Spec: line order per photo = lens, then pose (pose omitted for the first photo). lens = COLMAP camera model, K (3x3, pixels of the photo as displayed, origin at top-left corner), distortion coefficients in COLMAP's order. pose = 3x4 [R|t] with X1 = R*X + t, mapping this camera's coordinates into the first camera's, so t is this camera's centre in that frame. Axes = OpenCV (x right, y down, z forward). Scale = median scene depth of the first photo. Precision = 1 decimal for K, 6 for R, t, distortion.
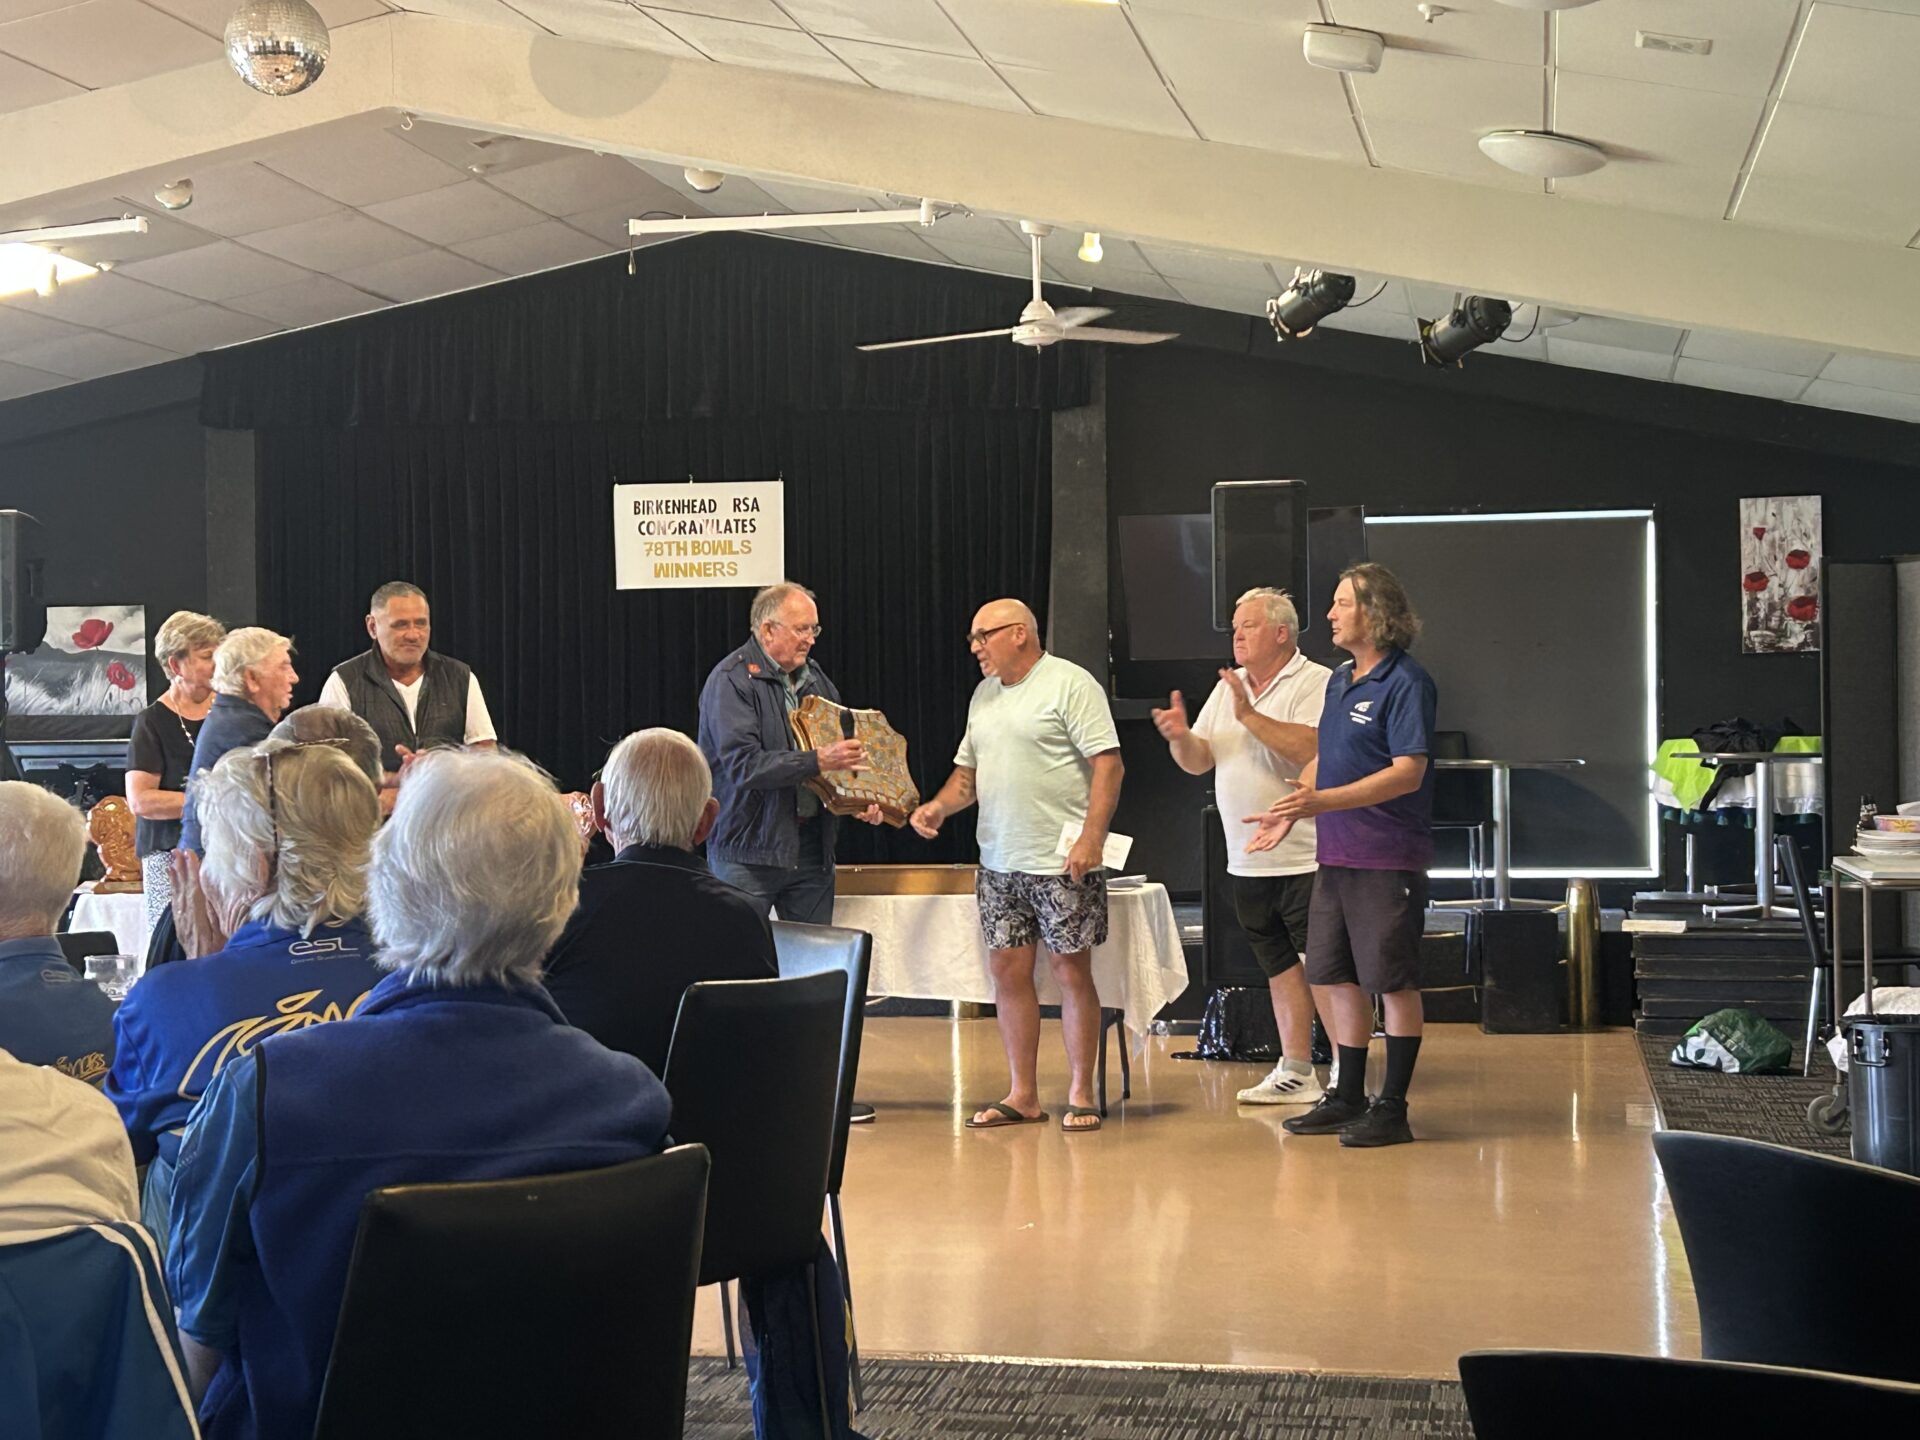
lens RADIAL K [[3275.5, 0, 960.0], [0, 3275.5, 720.0], [0, 0, 1]] dist [0.163701, -0.362593]
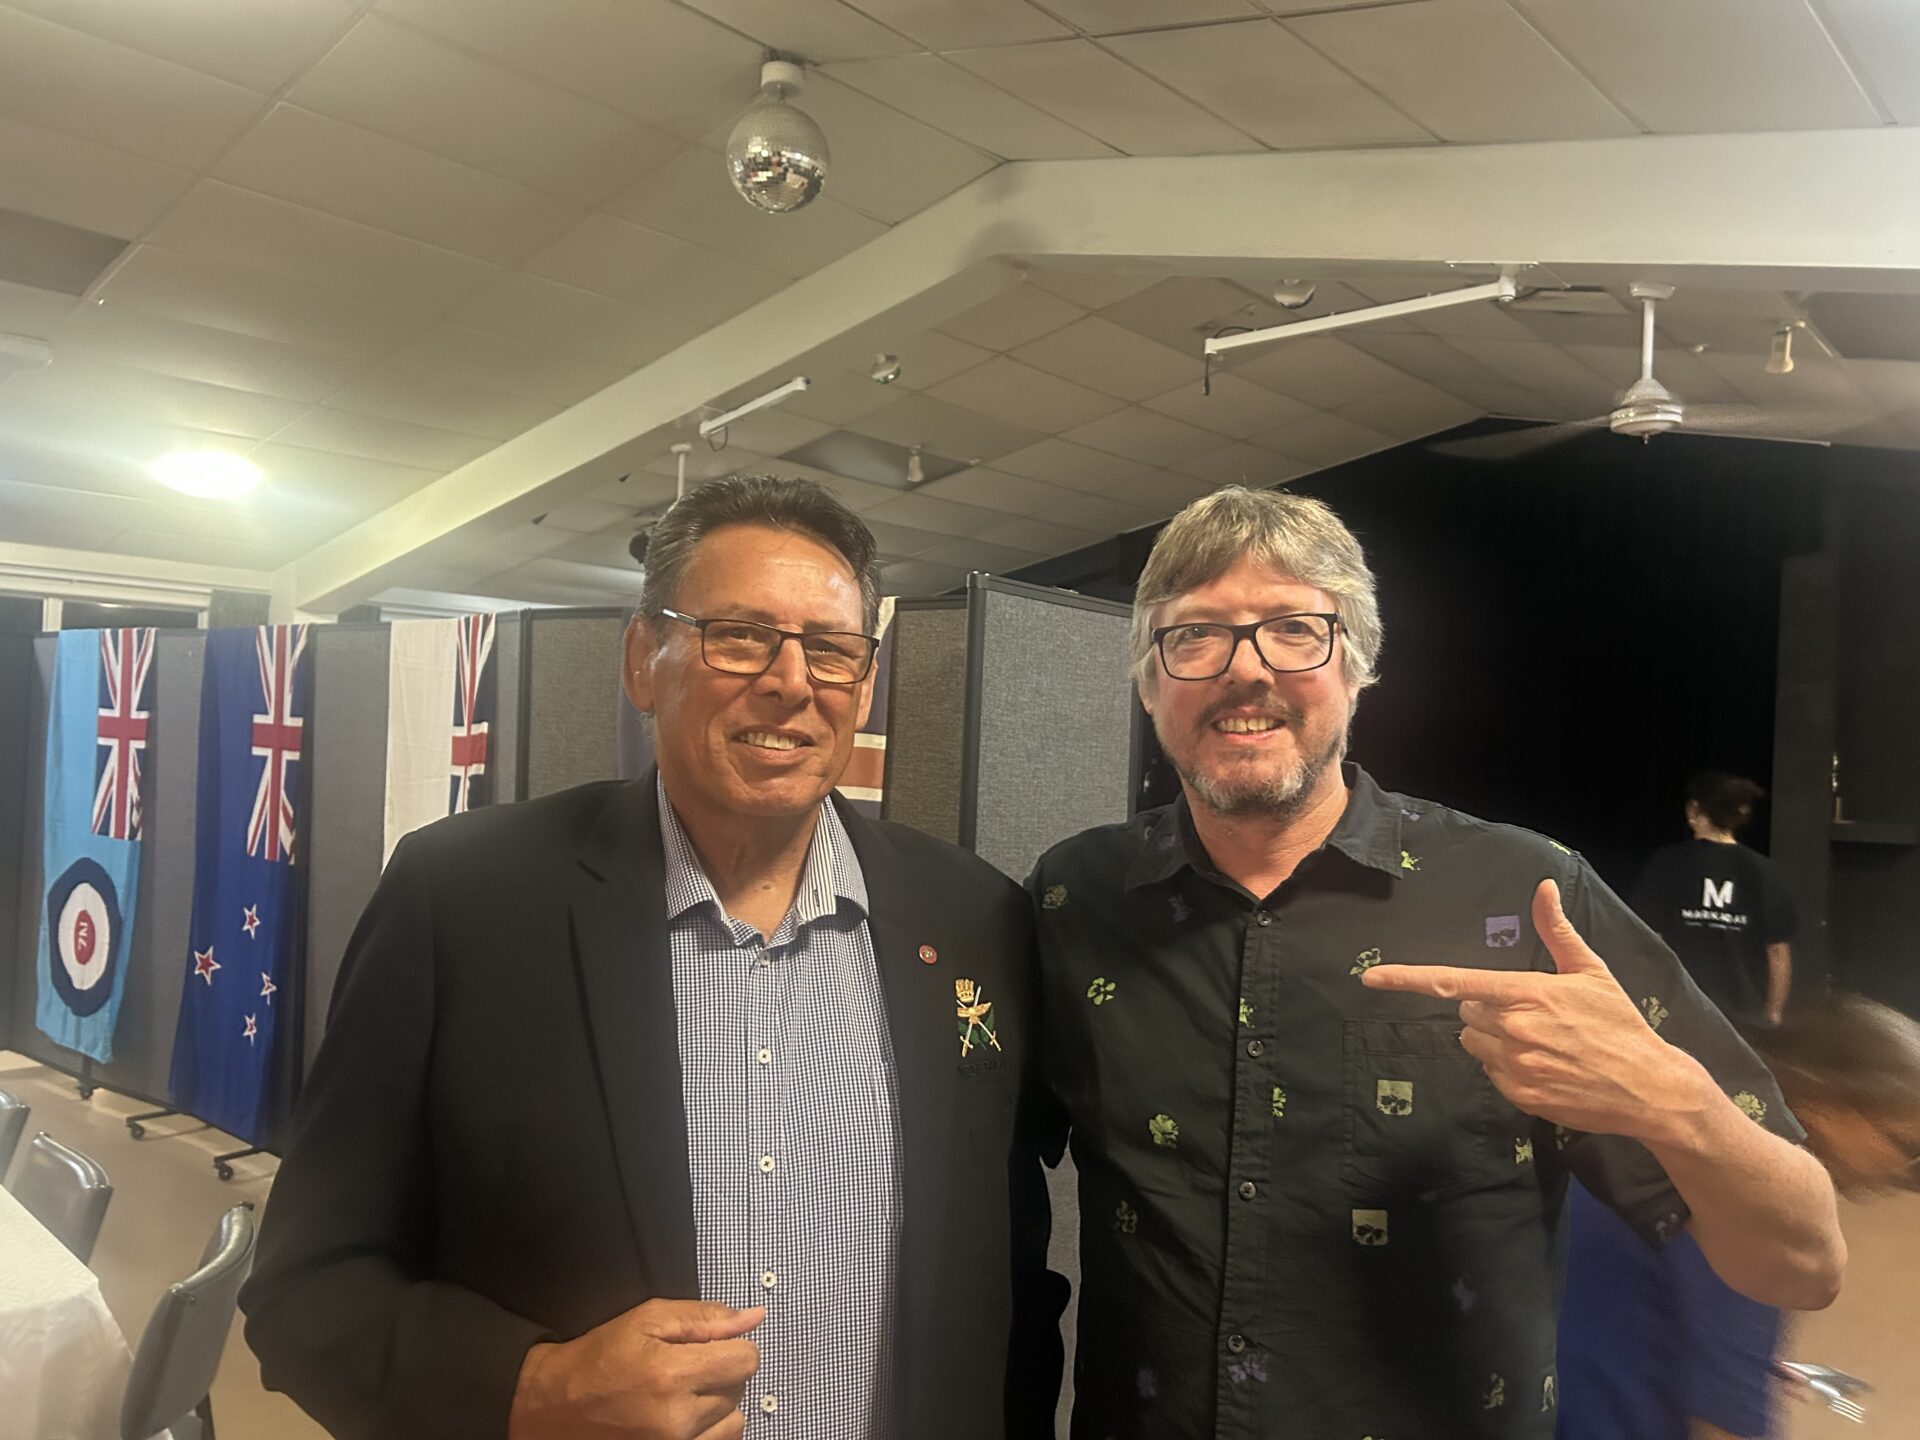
lens RADIAL K [[1427.8, 0, 960.0], [0, 1427.8, 720.0], [0, 0, 1]] dist [0.004906, 0.002201]
pose [[0.845535, 0.046877, -0.531859, 0.061021], [-0.055541, 0.998456, -0.000296, -0.029744], [0.531024, 0.029790, 0.846833, 0.529510]]
